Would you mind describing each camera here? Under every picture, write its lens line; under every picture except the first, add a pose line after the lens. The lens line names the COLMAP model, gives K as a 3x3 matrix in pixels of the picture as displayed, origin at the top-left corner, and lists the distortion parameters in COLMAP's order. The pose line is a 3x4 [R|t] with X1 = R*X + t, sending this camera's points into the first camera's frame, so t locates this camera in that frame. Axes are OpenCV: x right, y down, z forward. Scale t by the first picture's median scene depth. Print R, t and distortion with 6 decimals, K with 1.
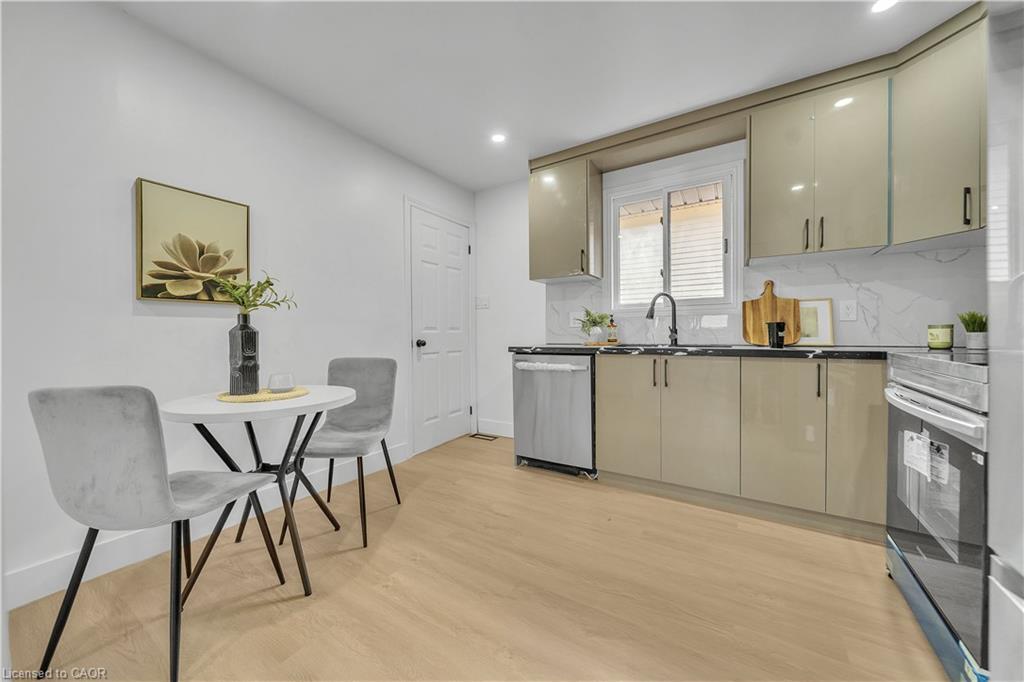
lens RADIAL K [[376.2, 0, 508.3], [0, 376.2, 342.7], [0, 0, 1]] dist [-0.003551, -0.000532]
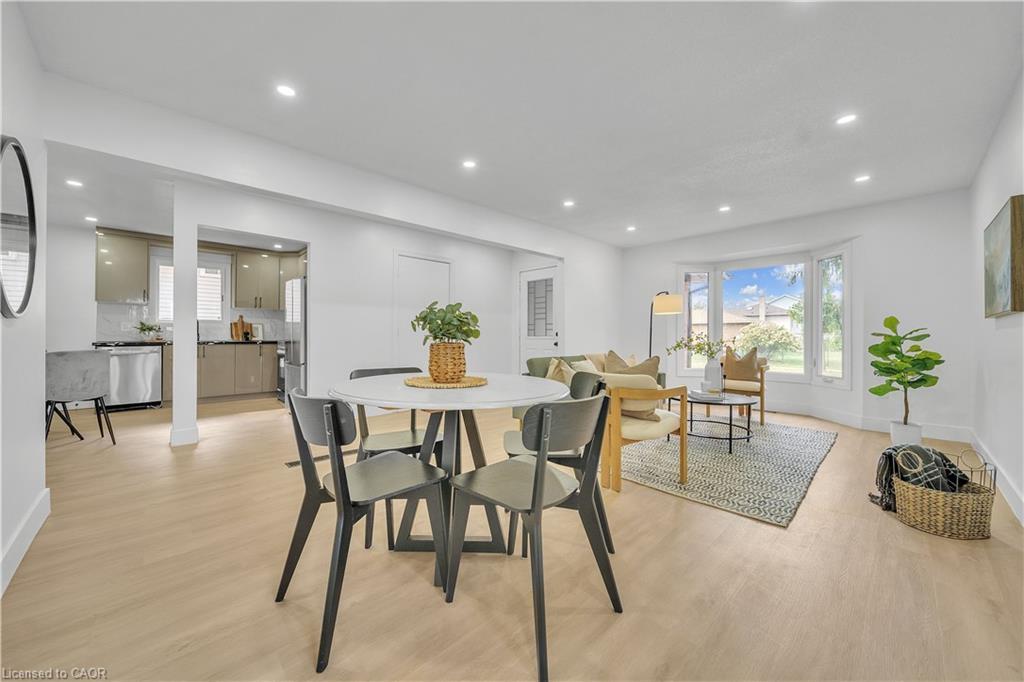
lens RADIAL K [[376.2, 0, 508.3], [0, 376.2, 342.7], [0, 0, 1]] dist [-0.003551, -0.000532]
pose [[0.248613, -0.010733, 0.968543, -1.449048], [0.009122, 0.999920, 0.008739, 0.018380], [-0.968560, 0.006663, 0.248692, -1.528342]]
